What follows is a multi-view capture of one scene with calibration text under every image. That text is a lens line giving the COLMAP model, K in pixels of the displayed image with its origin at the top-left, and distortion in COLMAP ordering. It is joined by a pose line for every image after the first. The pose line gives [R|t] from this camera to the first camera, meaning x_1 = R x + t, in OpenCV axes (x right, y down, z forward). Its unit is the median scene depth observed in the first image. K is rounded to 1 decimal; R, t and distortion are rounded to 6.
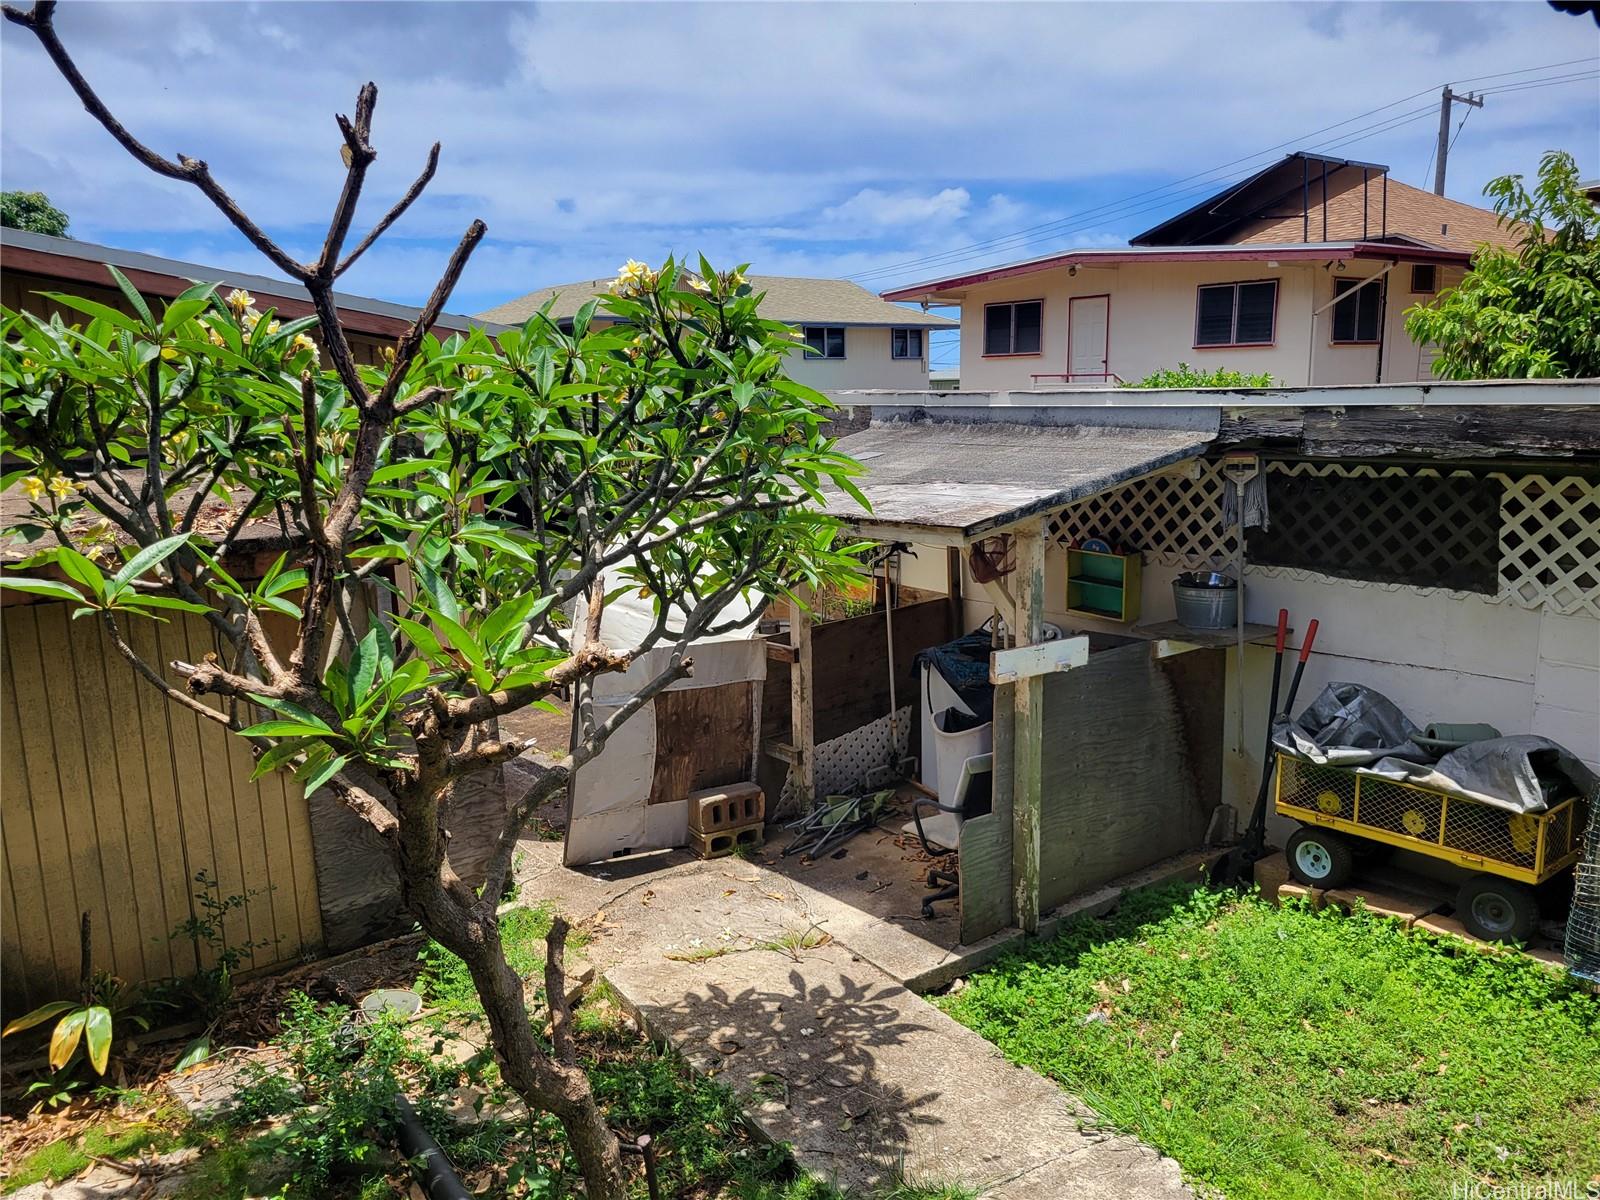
lens RADIAL K [[1206.3, 0, 788.8], [0, 1206.3, 609.8], [0, 0, 1]] dist [0.035153, -0.021804]
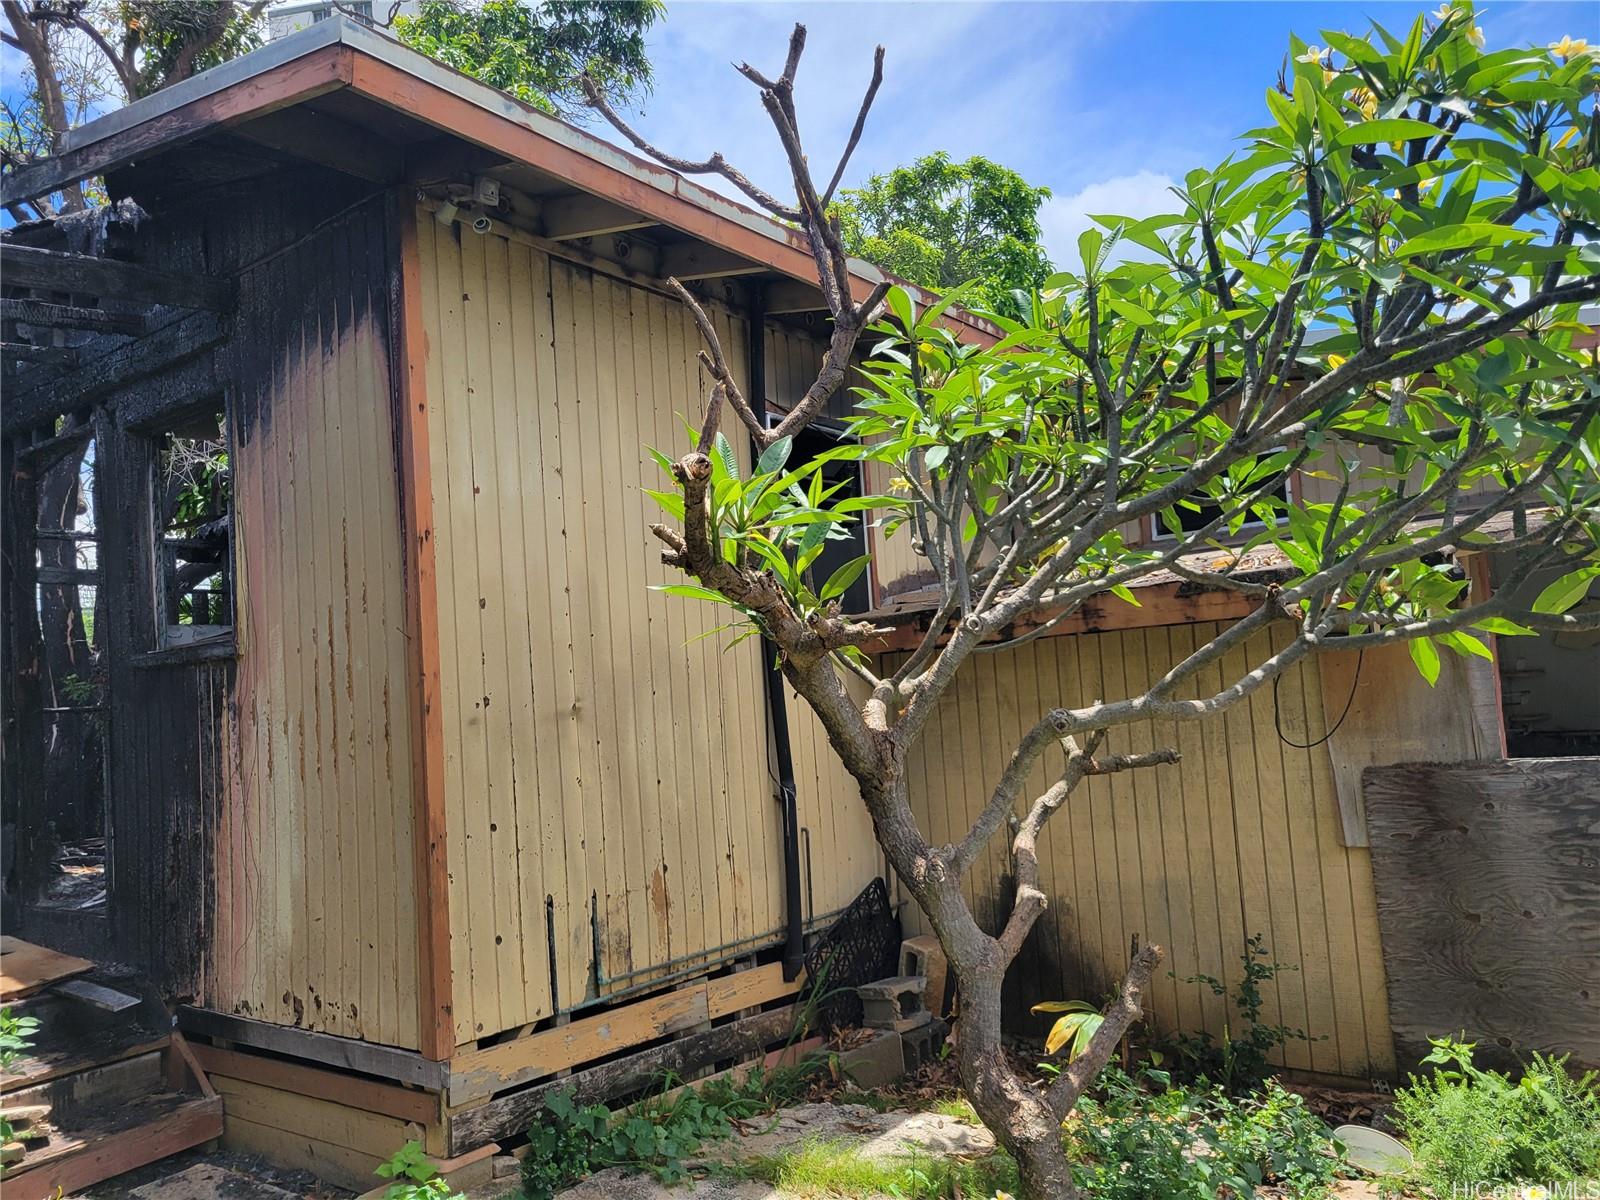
lens RADIAL K [[1206.3, 0, 786.8], [0, 1206.3, 621.8], [0, 0, 1]] dist [0.035153, -0.021804]
pose [[0.240169, -0.060939, -0.968816, 0.350605], [-0.123869, 0.987945, -0.092849, 0.108068], [0.962796, 0.142306, 0.229725, 0.402498]]
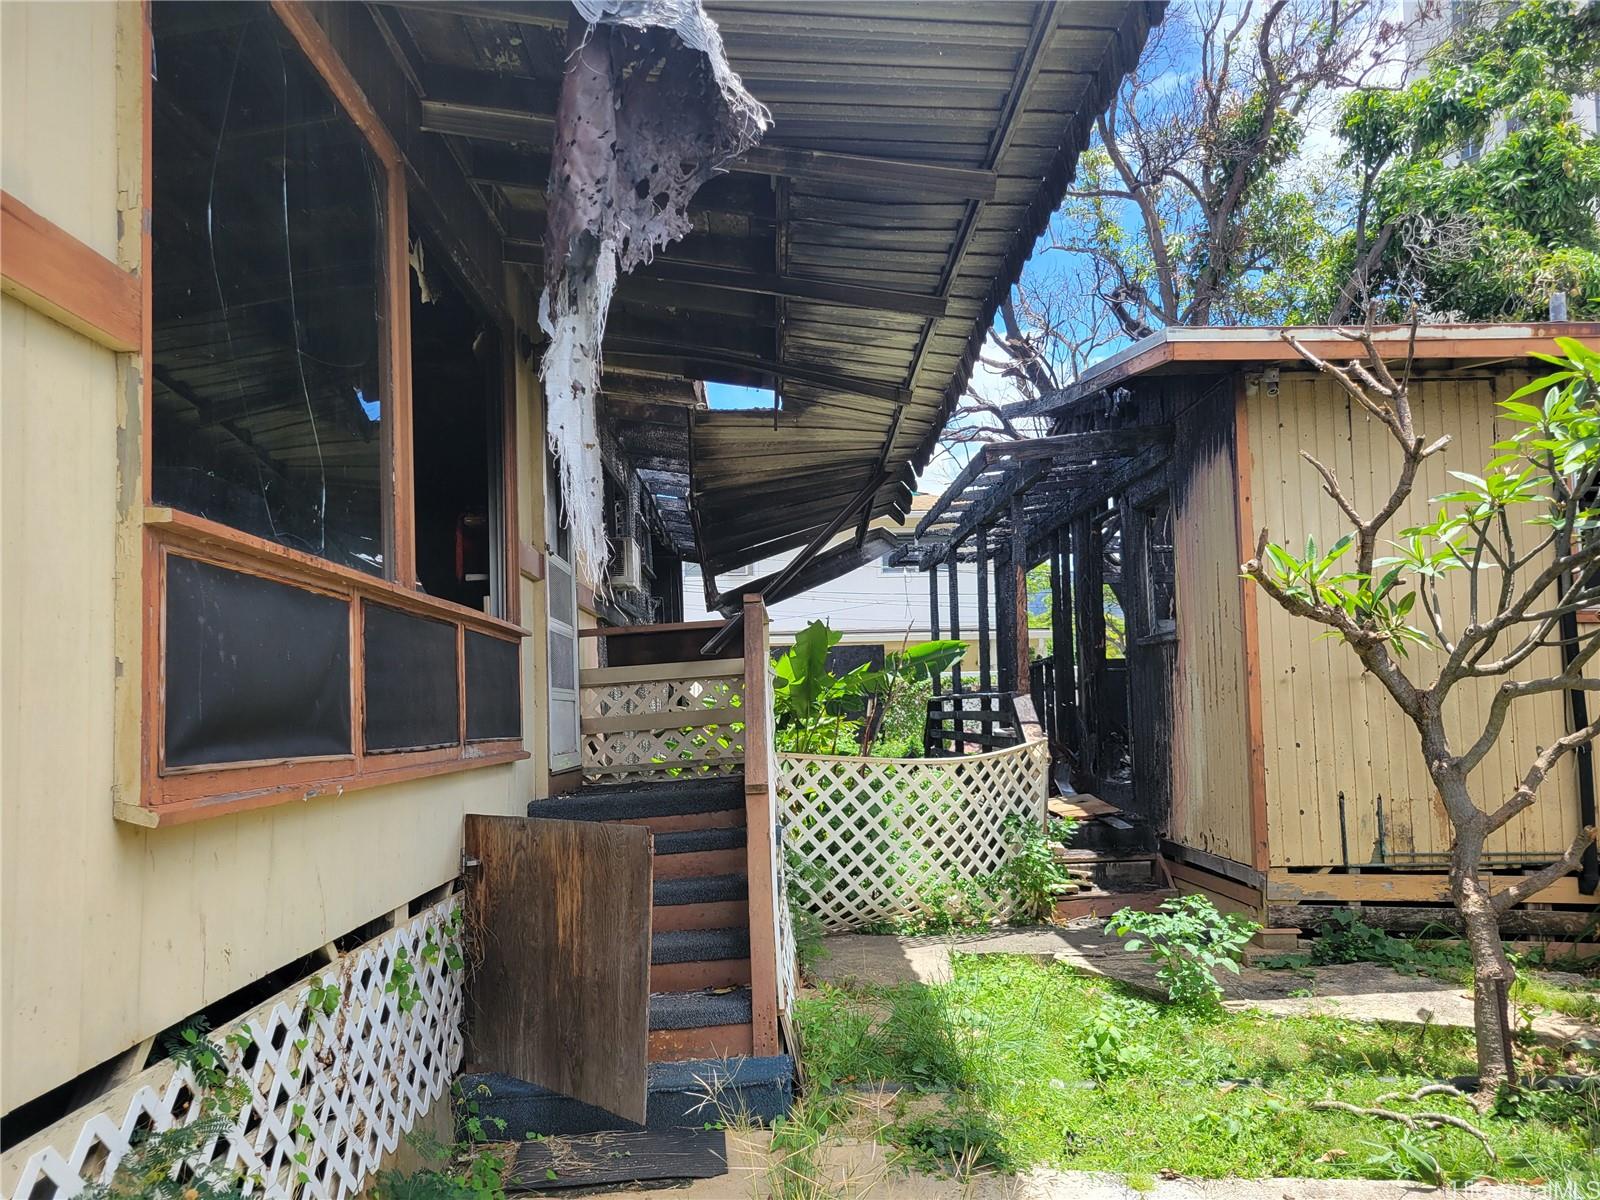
lens RADIAL K [[1206.3, 0, 798.7], [0, 1206.3, 616.7], [0, 0, 1]] dist [0.035153, -0.021804]
pose [[-0.600809, -0.034342, -0.798655, 0.898056], [-0.120100, 0.991615, 0.047710, 0.056625], [0.790320, 0.124583, -0.599895, 0.750616]]
